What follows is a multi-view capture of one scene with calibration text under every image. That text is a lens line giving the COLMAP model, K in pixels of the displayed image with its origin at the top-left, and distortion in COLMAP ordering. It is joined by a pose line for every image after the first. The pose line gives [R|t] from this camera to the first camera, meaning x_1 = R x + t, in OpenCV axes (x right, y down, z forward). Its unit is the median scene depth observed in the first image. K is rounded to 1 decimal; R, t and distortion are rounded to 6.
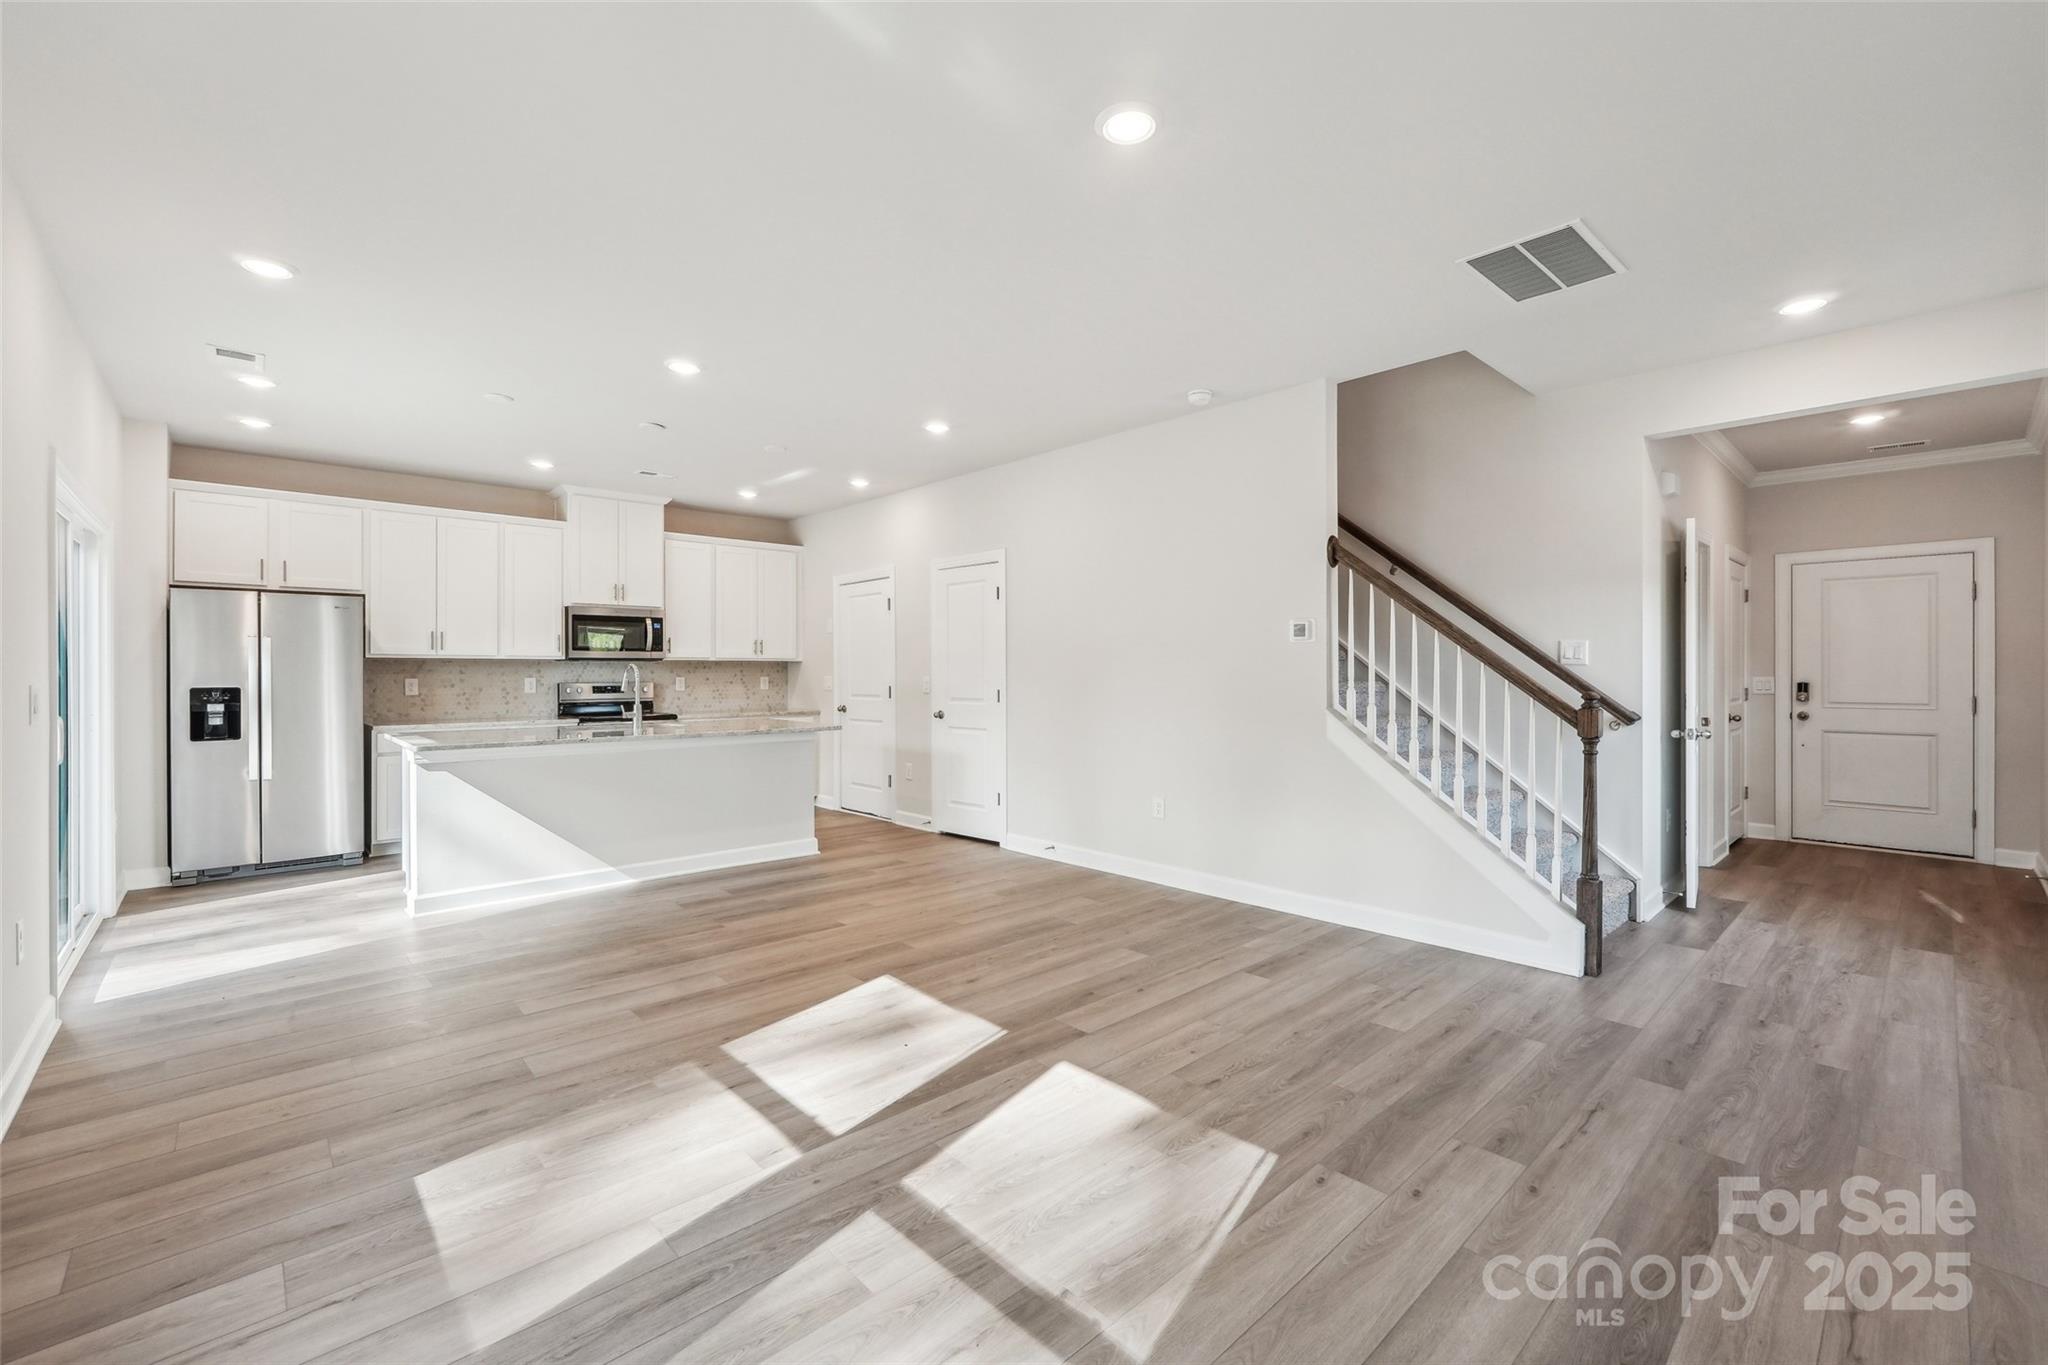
lens RADIAL K [[863.0, 0, 1020.7], [0, 863.0, 677.4], [0, 0, 1]] dist [-0.014966, 0.005647]
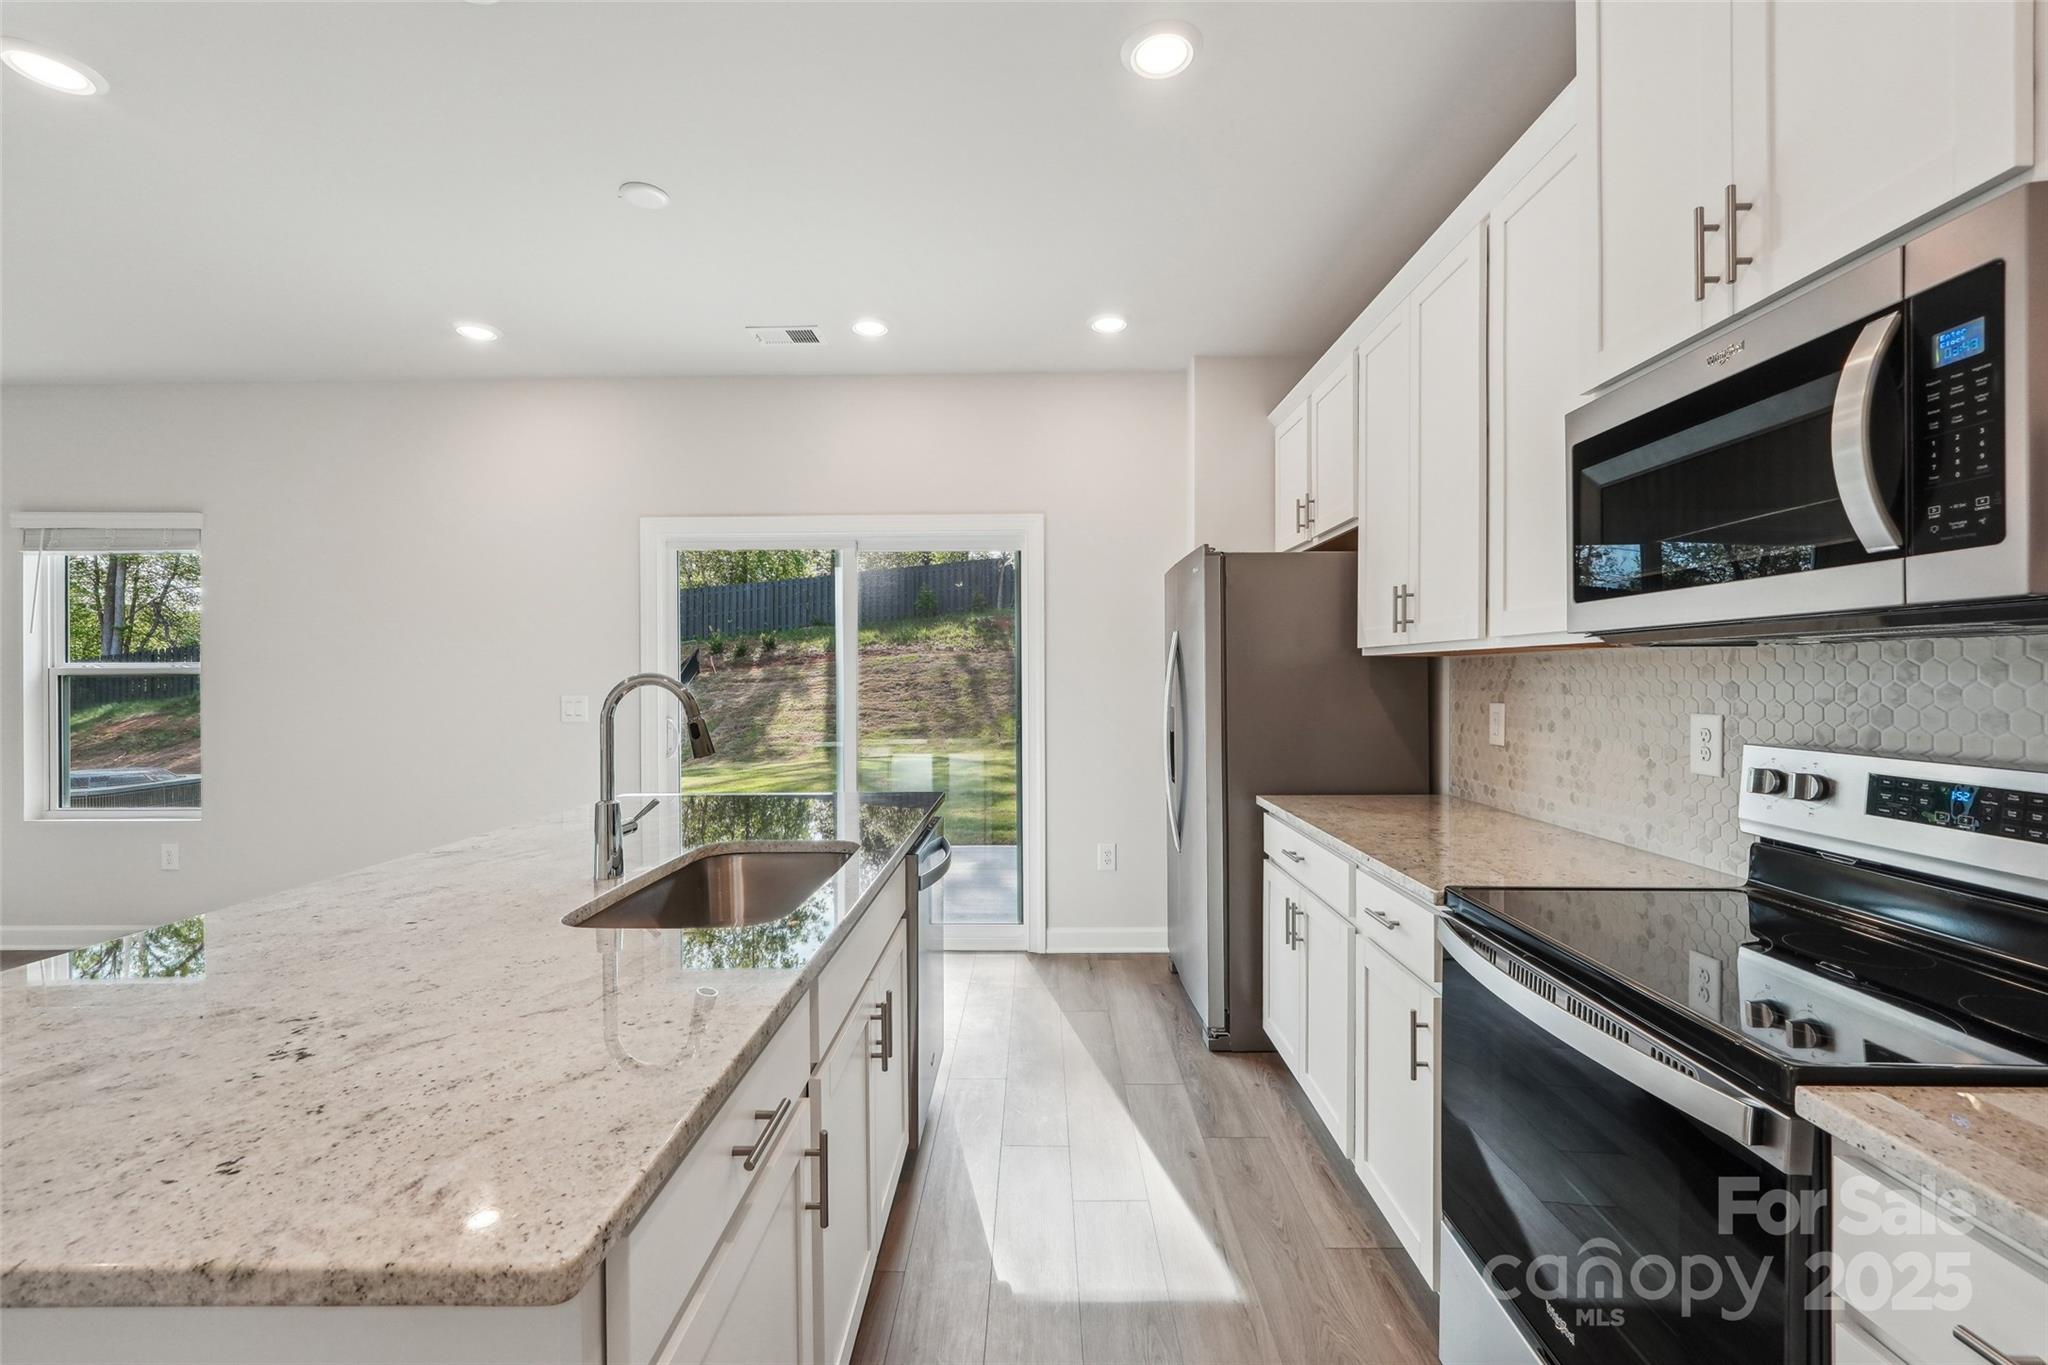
lens RADIAL K [[863.0, 0, 1023.0], [0, 863.0, 675.7], [0, 0, 1]] dist [-0.014966, 0.005647]
pose [[-0.688462, 0.002557, -0.725267, -0.280535], [-0.000817, 0.999990, 0.004301, -0.013999], [0.725272, 0.003553, -0.688454, 1.172101]]
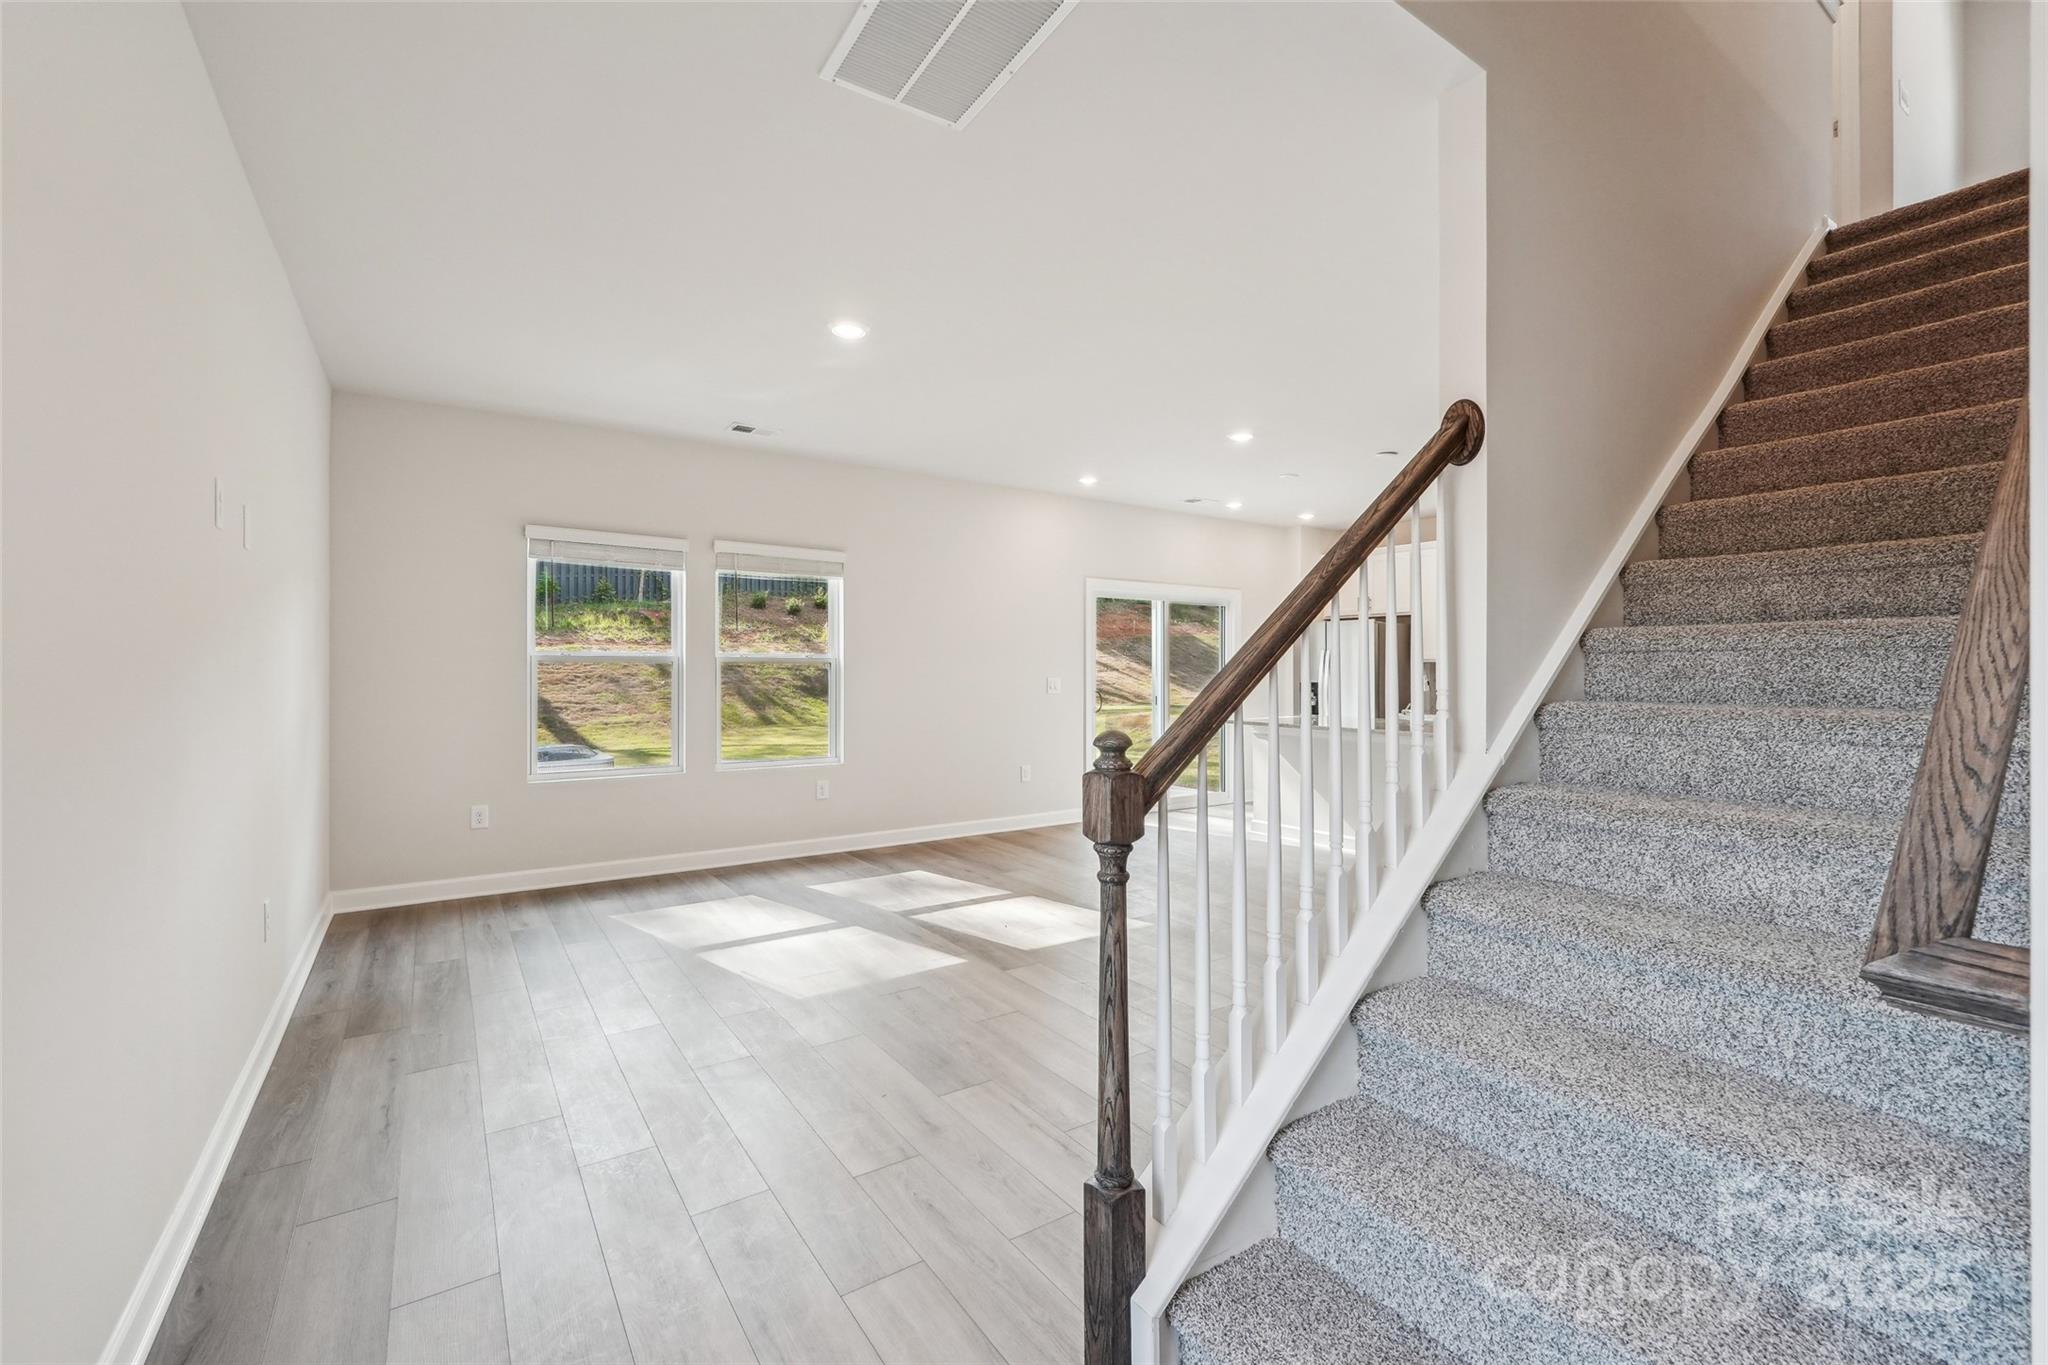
lens RADIAL K [[863.0, 0, 1039.5], [0, 863.0, 681.1], [0, 0, 1]] dist [-0.014966, 0.005647]
pose [[-0.134408, 0.012176, -0.990851, 0.626331], [-0.008666, 0.999872, 0.013462, -0.006806], [0.990888, 0.010396, -0.134285, 0.592346]]
